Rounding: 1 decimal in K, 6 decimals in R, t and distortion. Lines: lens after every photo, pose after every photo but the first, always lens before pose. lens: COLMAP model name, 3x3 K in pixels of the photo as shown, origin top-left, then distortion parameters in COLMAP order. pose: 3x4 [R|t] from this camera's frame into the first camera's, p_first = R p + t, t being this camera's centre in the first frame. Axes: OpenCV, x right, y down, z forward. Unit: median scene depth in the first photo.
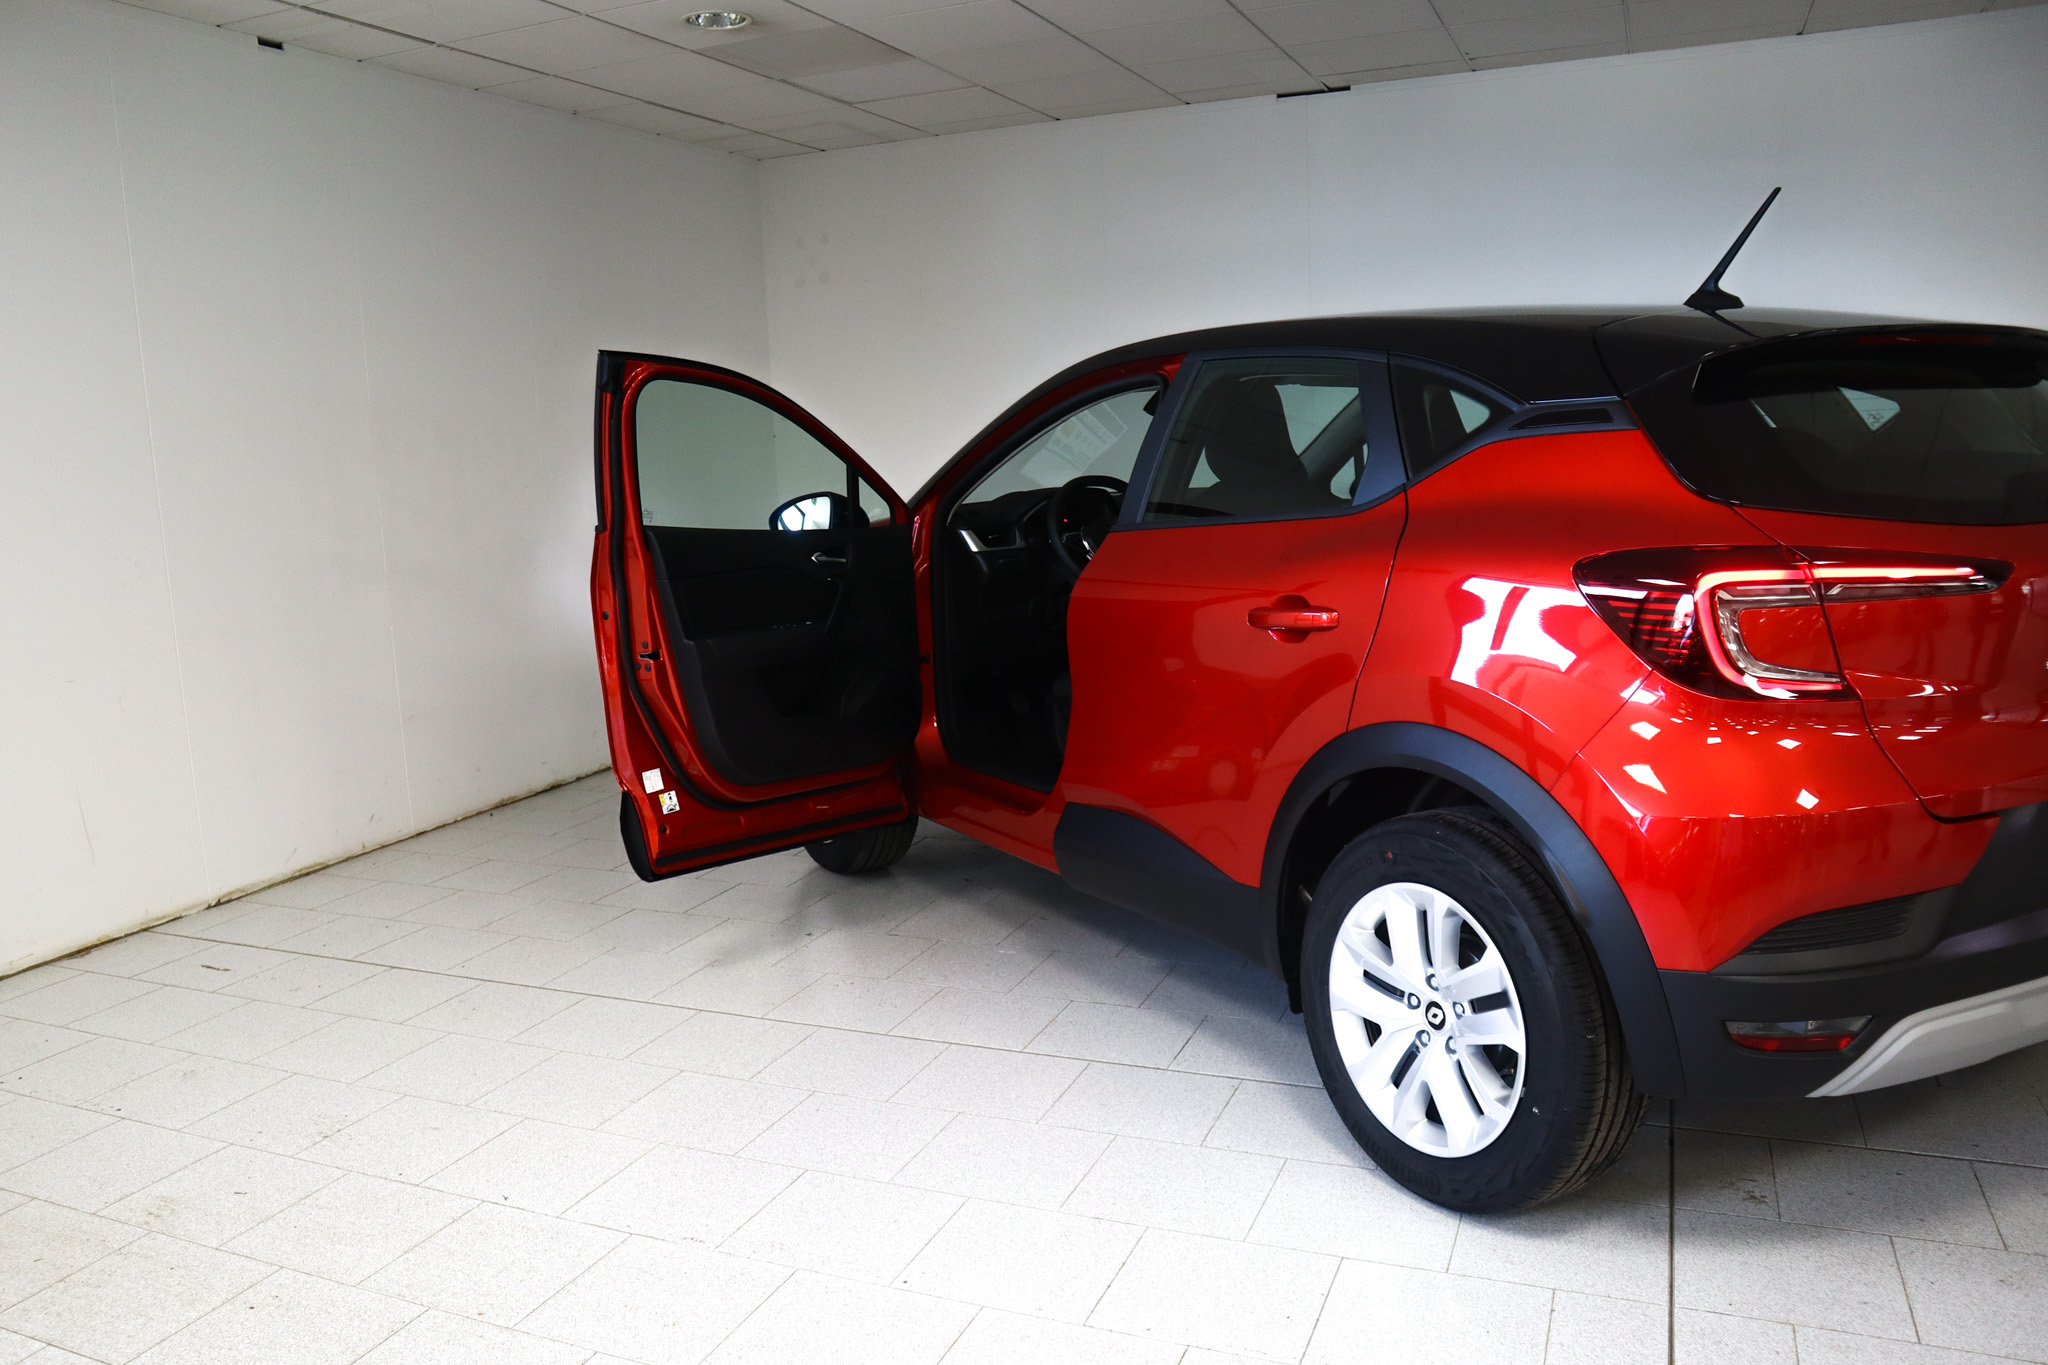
lens RADIAL K [[1465.2, 0, 1024.0], [0, 1465.2, 682.5], [0, 0, 1]] dist [-0.088656, 0.050010]
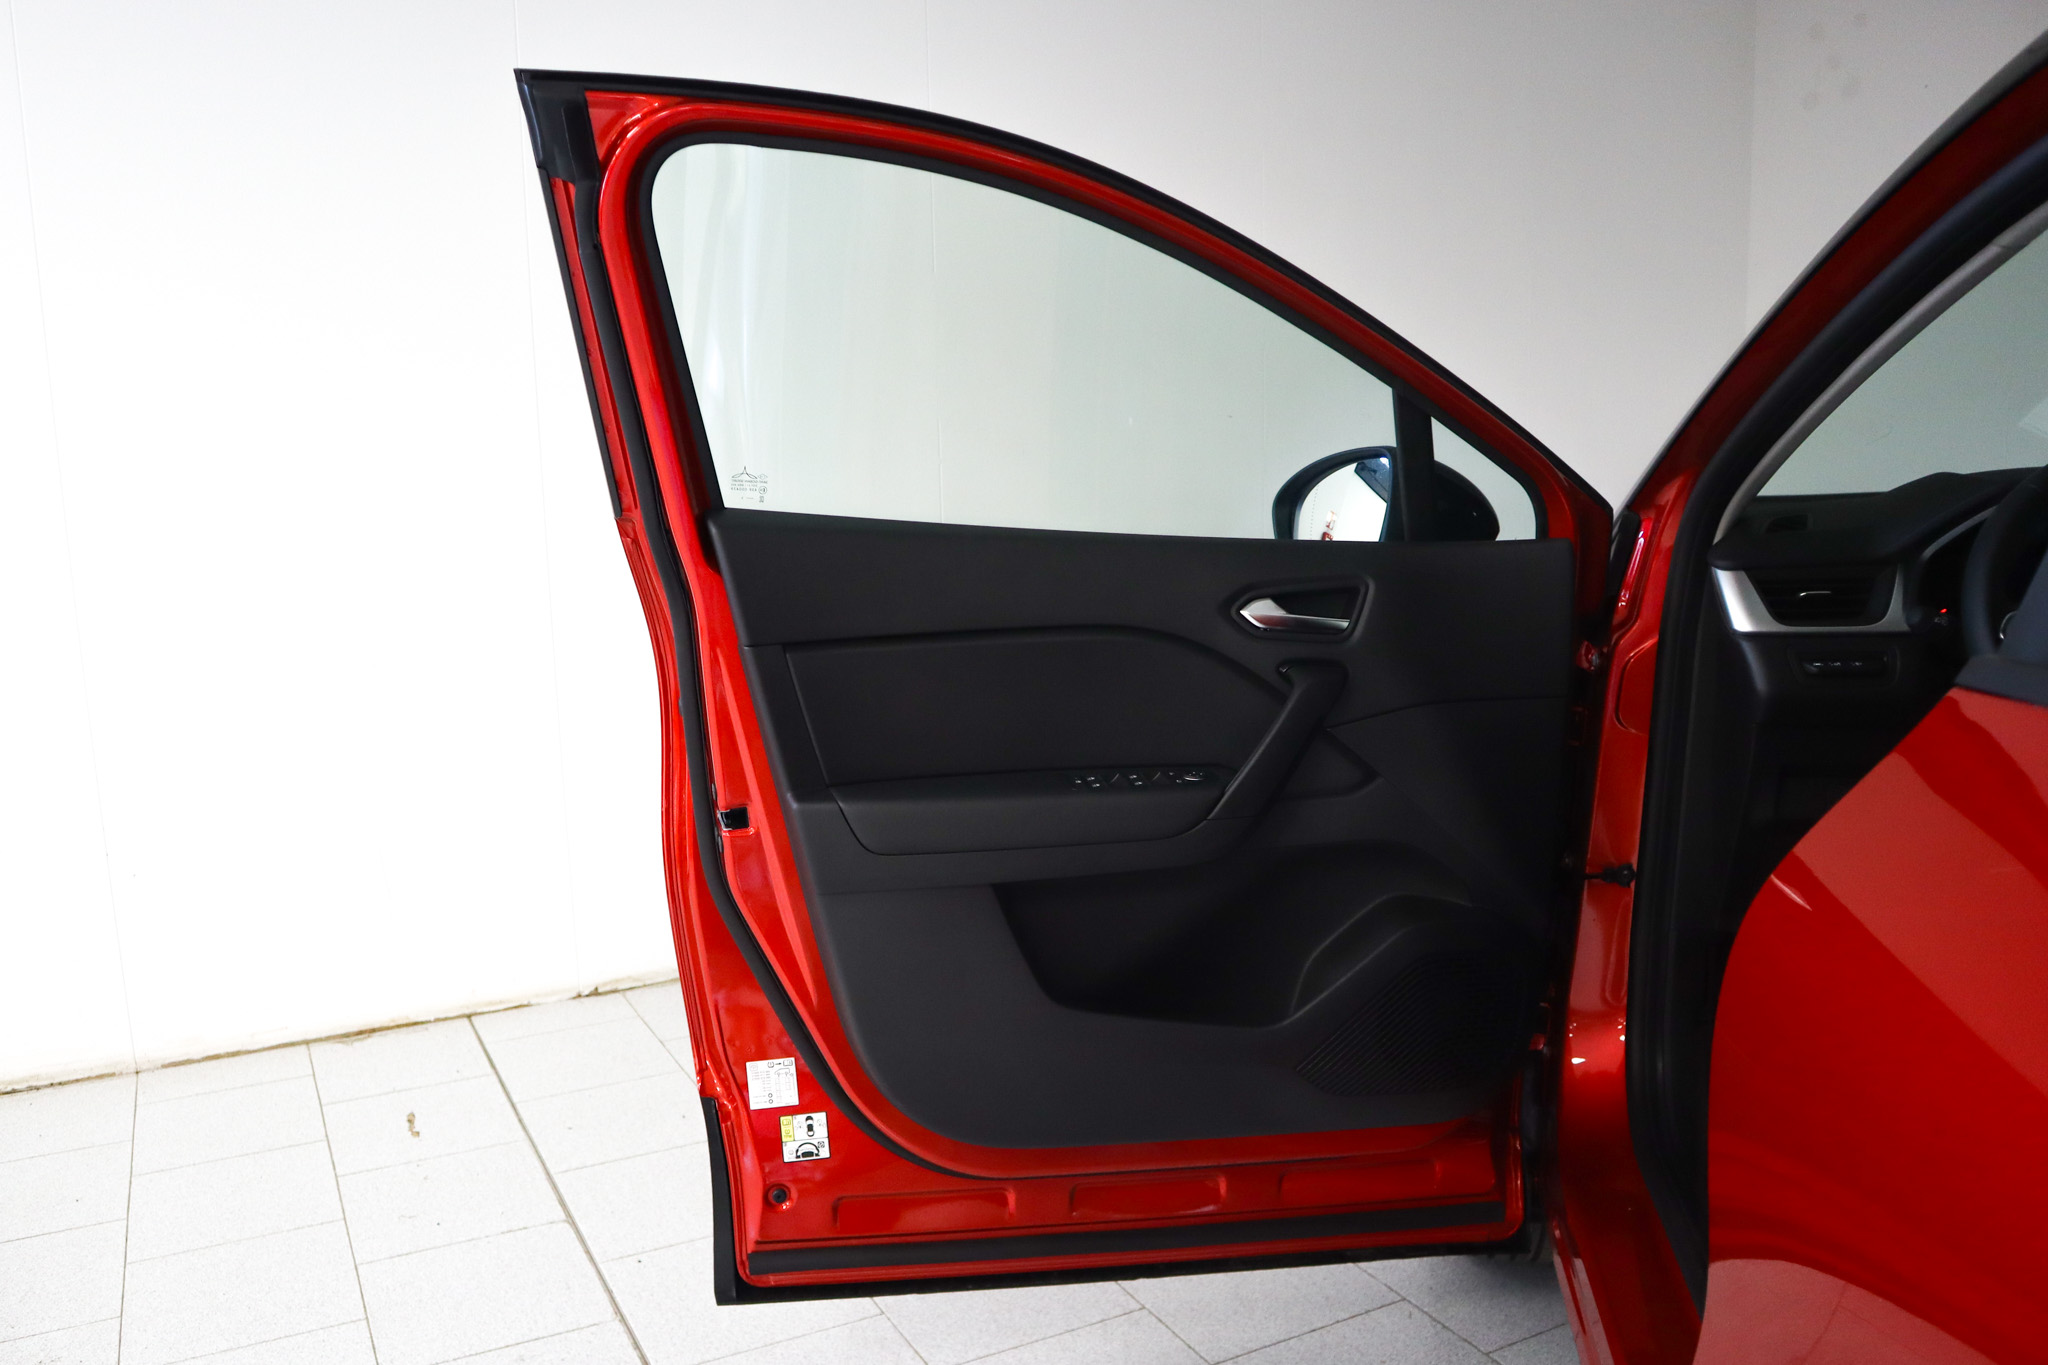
lens RADIAL K [[1608.4, 0, 1024.0], [0, 1608.4, 682.5], [0, 0, 1]] dist [-0.092240, 0.009850]
pose [[0.754343, 0.134808, -0.642490, 0.096204], [-0.116758, 0.990636, 0.070771, -0.094048], [0.646014, 0.021630, 0.763019, 0.656079]]
